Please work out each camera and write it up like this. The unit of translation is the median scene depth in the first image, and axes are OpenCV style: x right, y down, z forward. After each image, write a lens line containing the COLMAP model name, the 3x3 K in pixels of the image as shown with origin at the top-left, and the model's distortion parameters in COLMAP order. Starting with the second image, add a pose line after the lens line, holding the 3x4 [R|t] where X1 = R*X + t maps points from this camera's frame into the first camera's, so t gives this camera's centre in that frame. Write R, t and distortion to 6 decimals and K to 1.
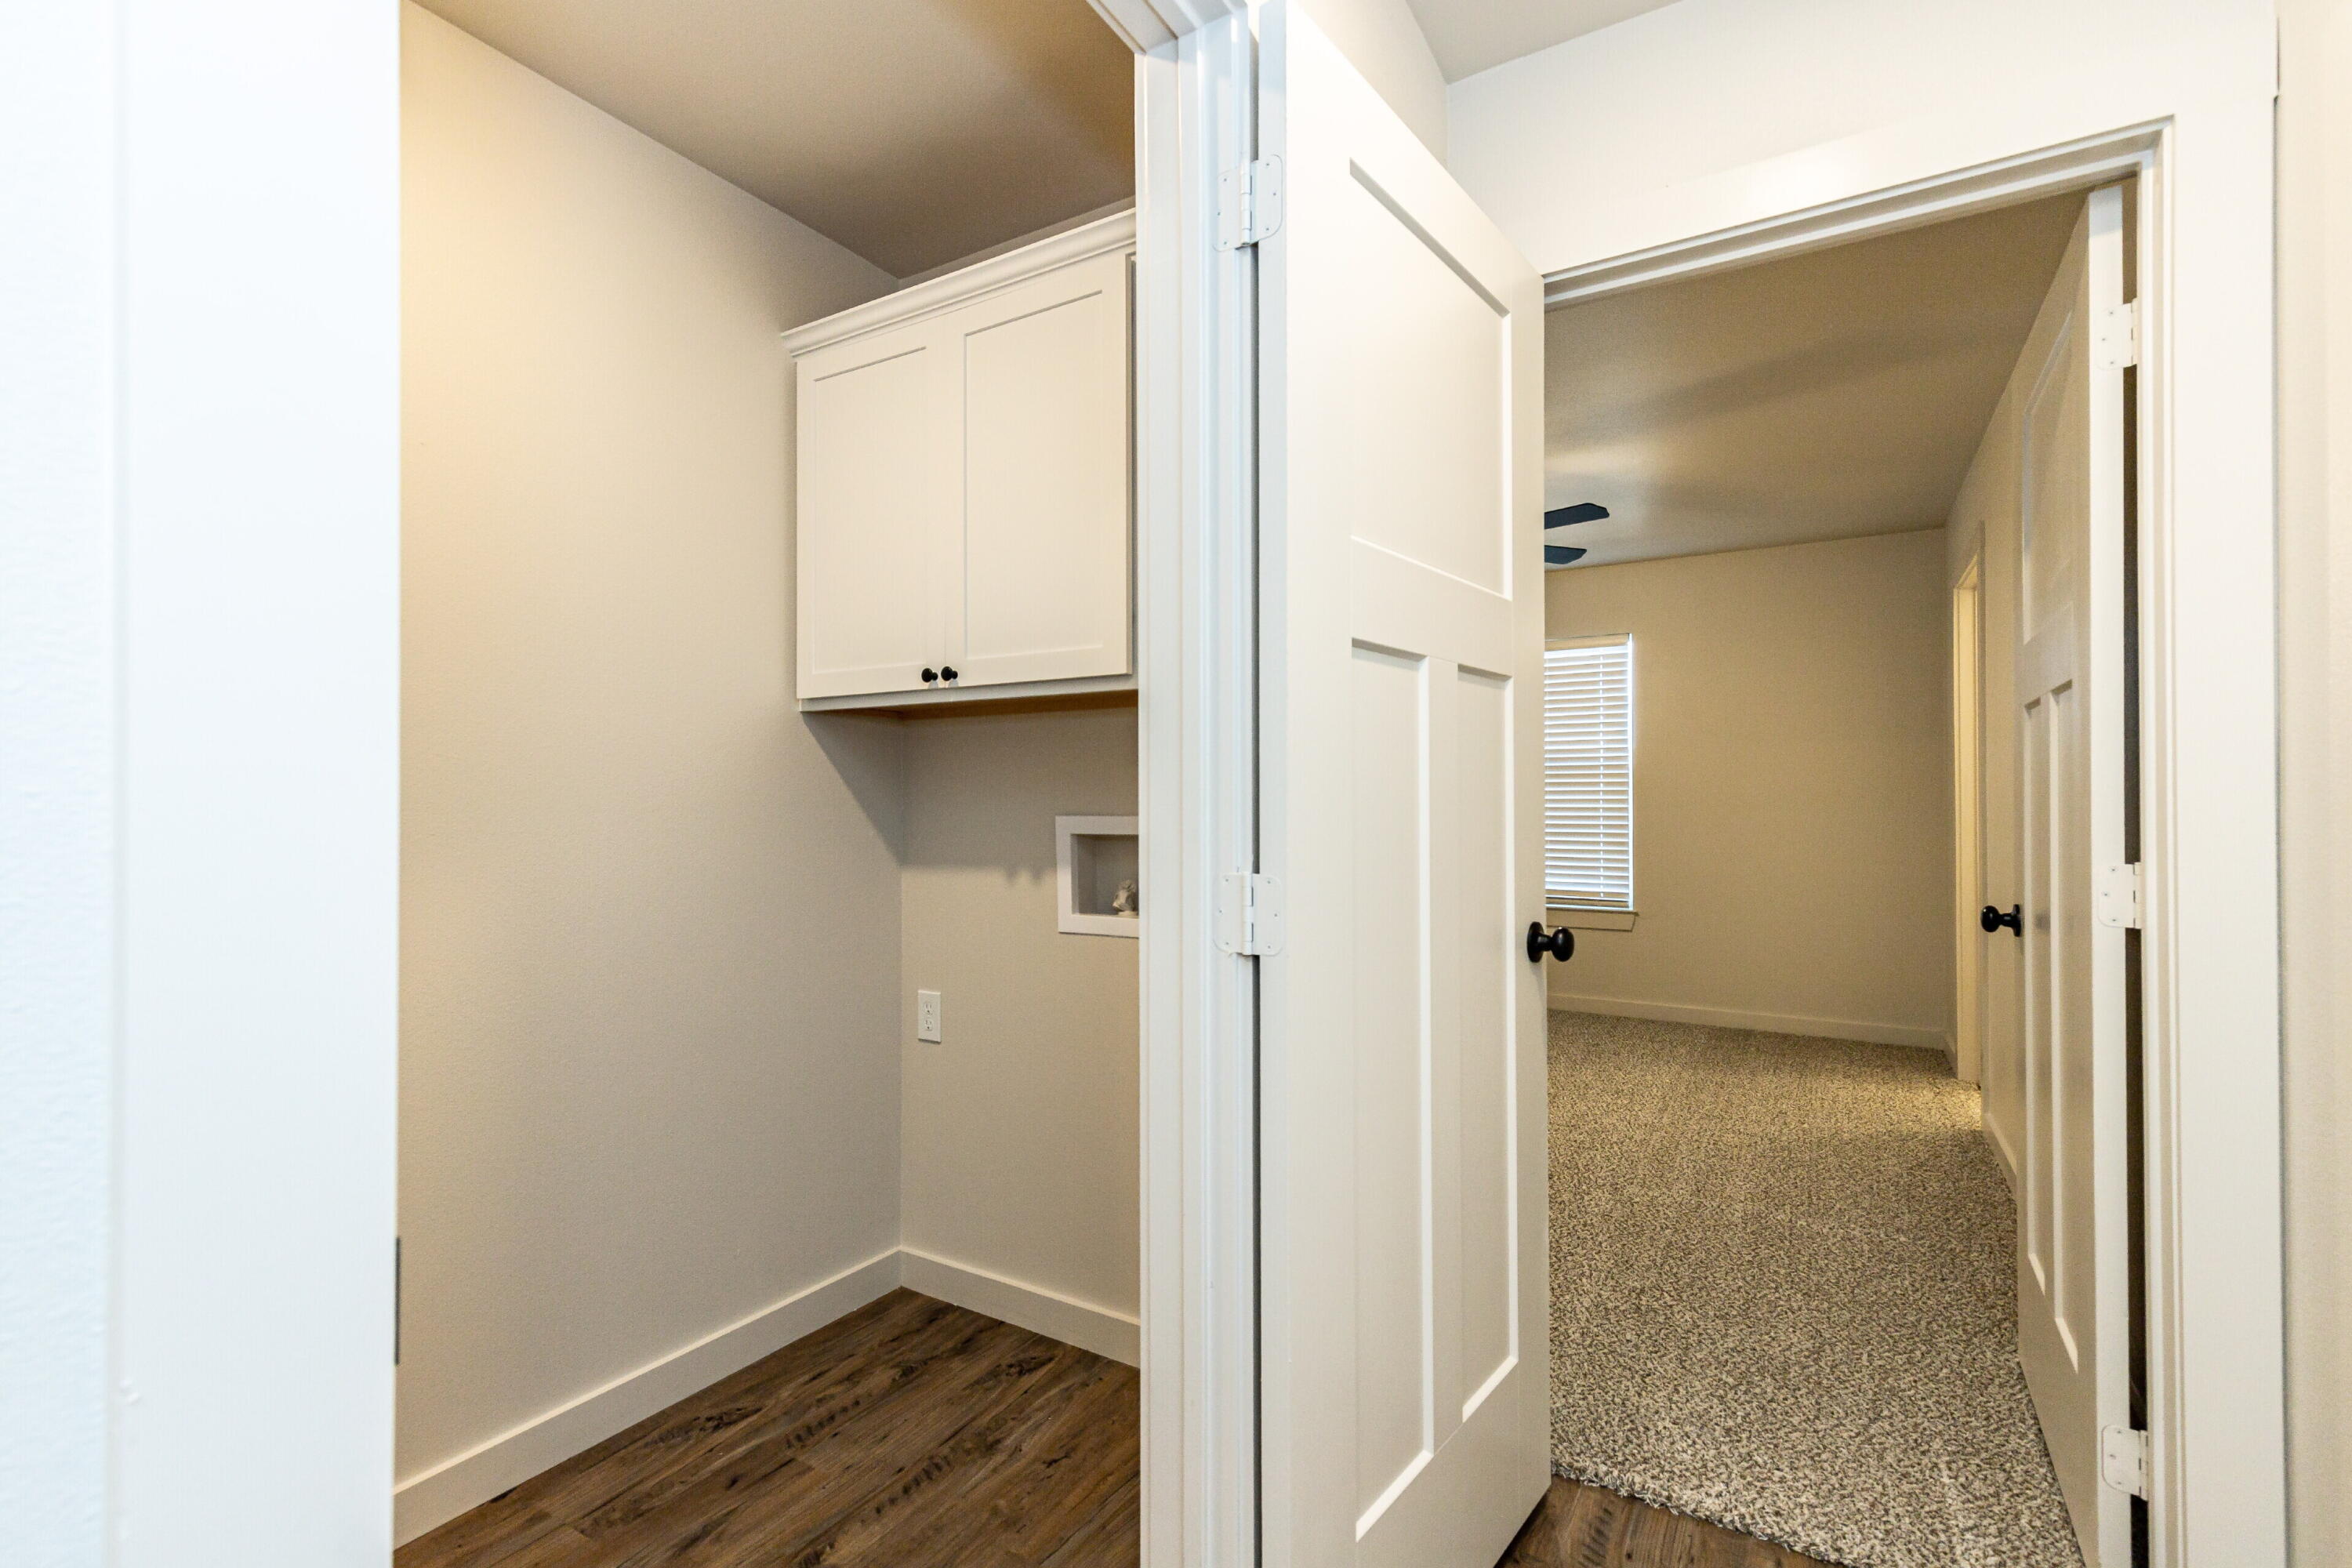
lens RADIAL K [[1055.1, 0, 1159.0], [0, 1055.1, 787.1], [0, 0, 1]] dist [0.010822, -0.000901]
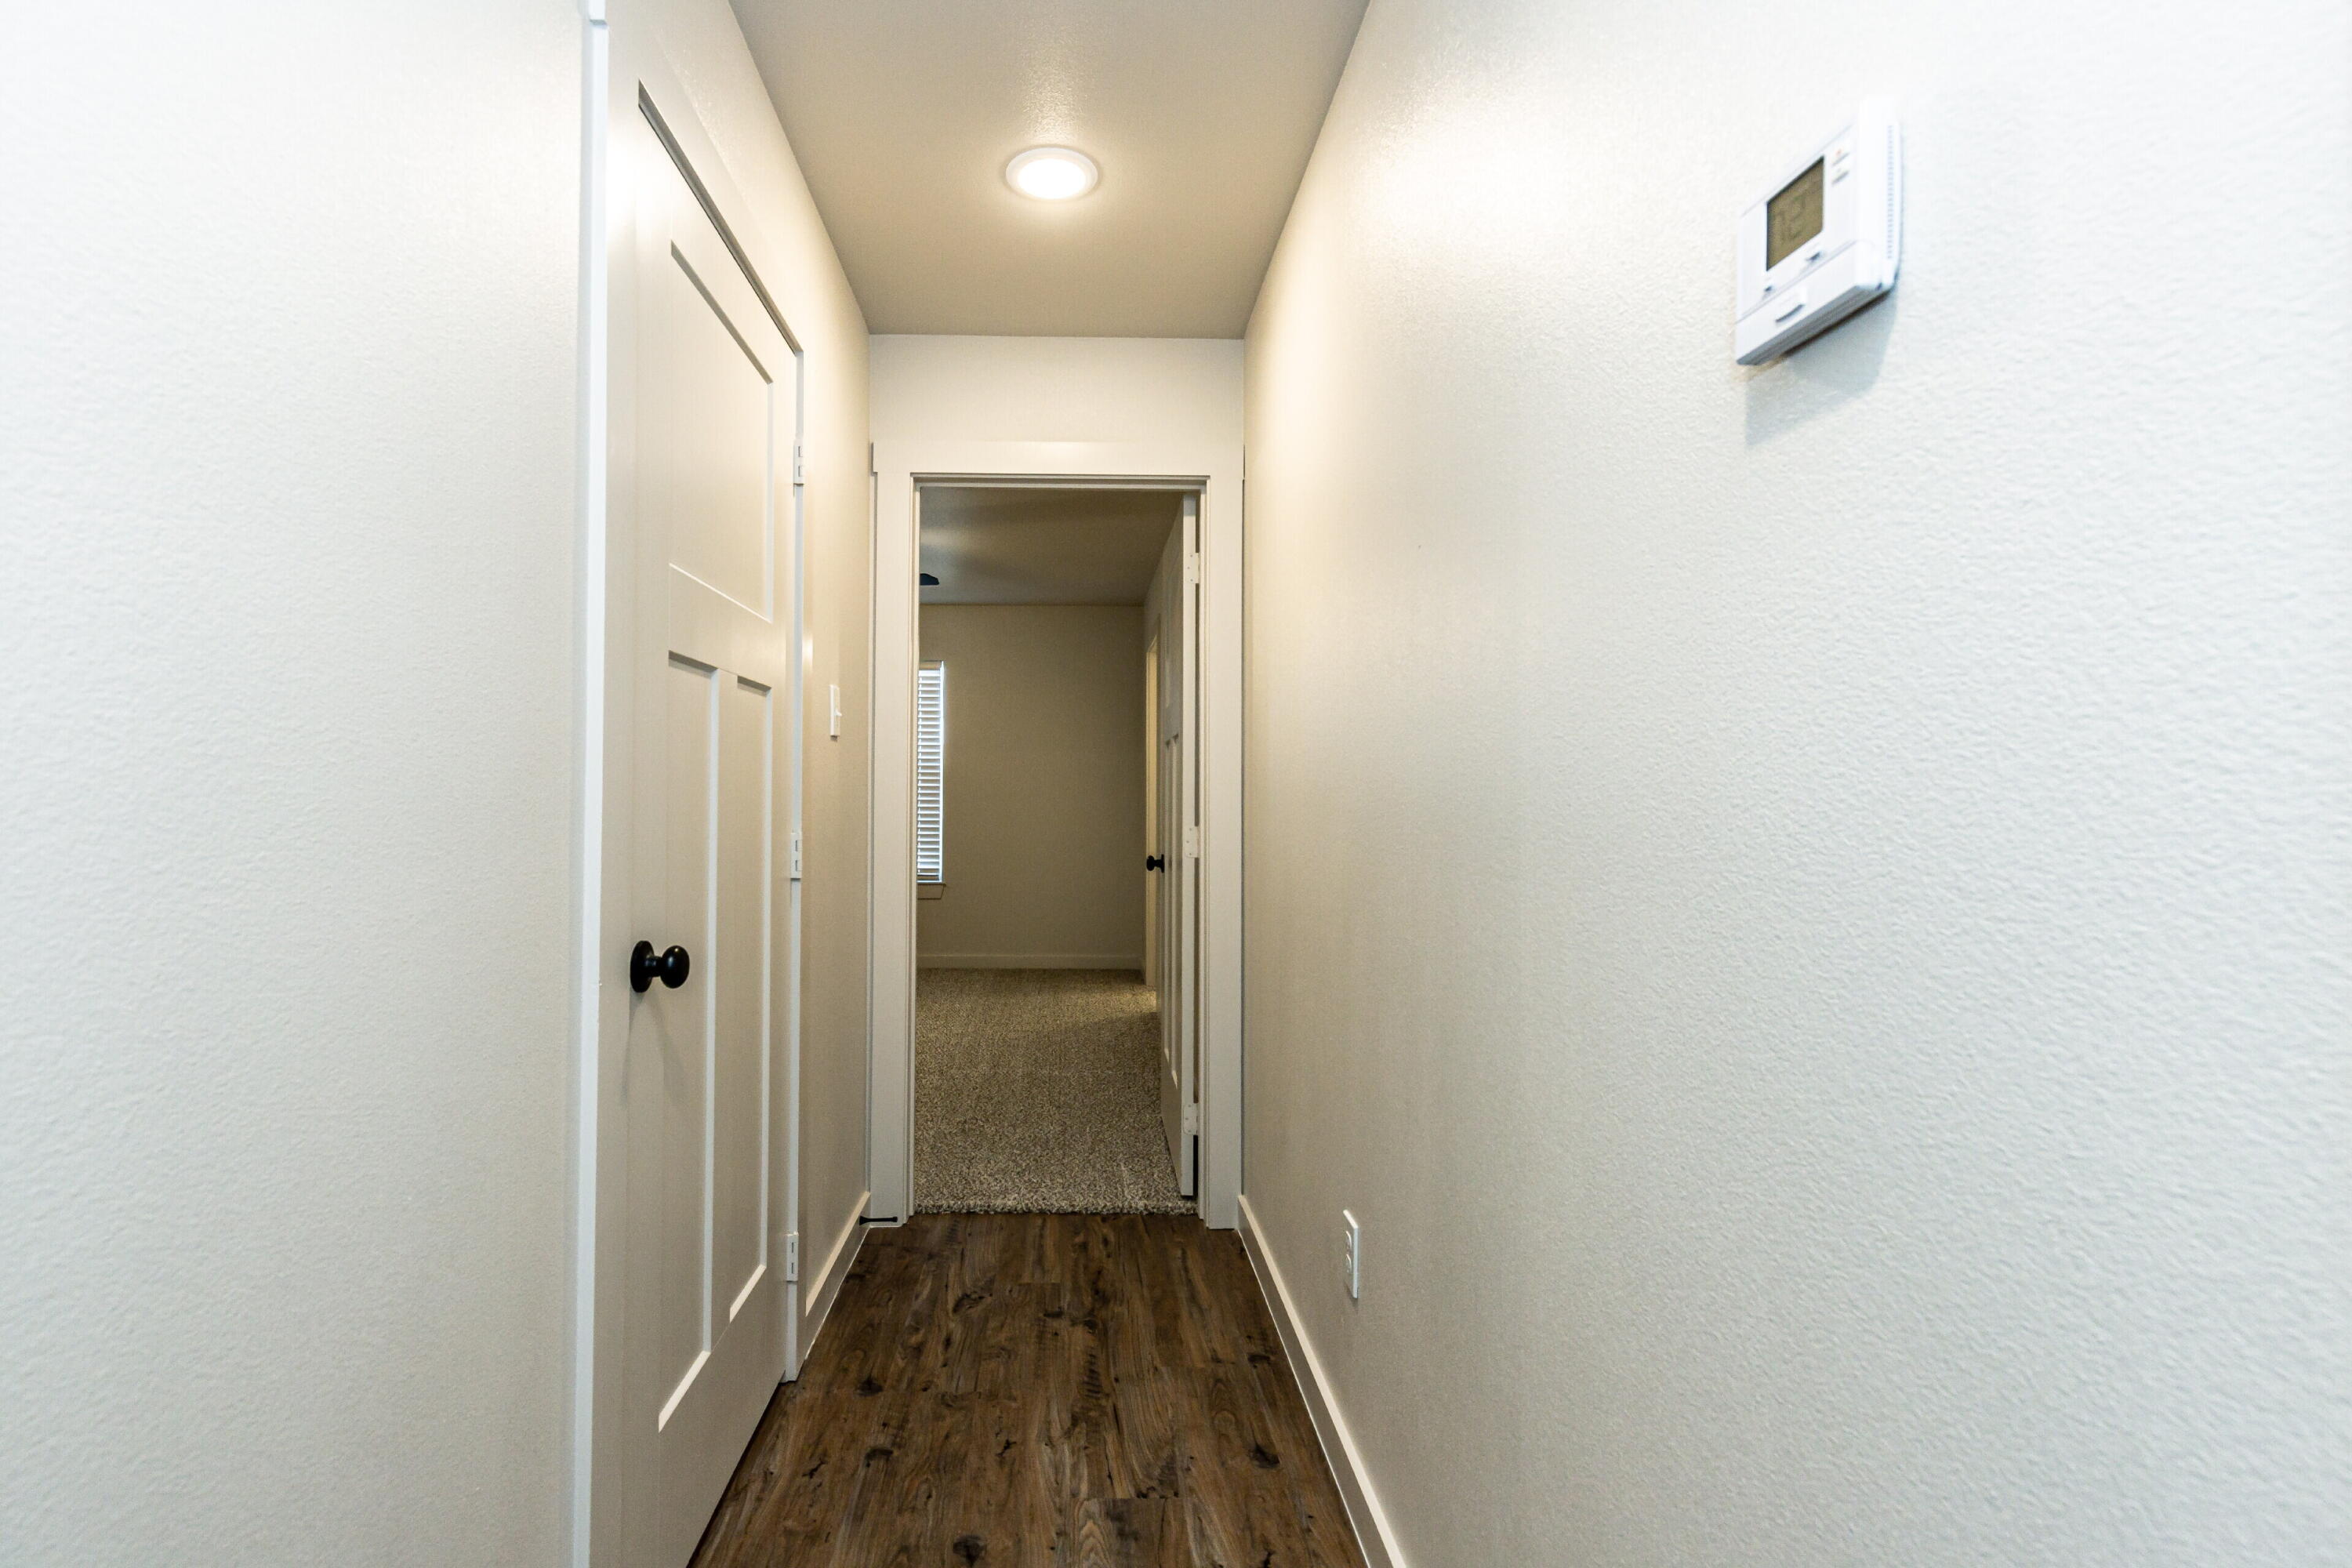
lens RADIAL K [[1055.1, 0, 1159.0], [0, 1055.1, 787.1], [0, 0, 1]] dist [0.010822, -0.000901]
pose [[0.800046, 0.006188, 0.599906, -0.186853], [-0.009935, 0.999946, 0.002934, -0.004330], [-0.599856, -0.008308, 0.800065, -0.297220]]
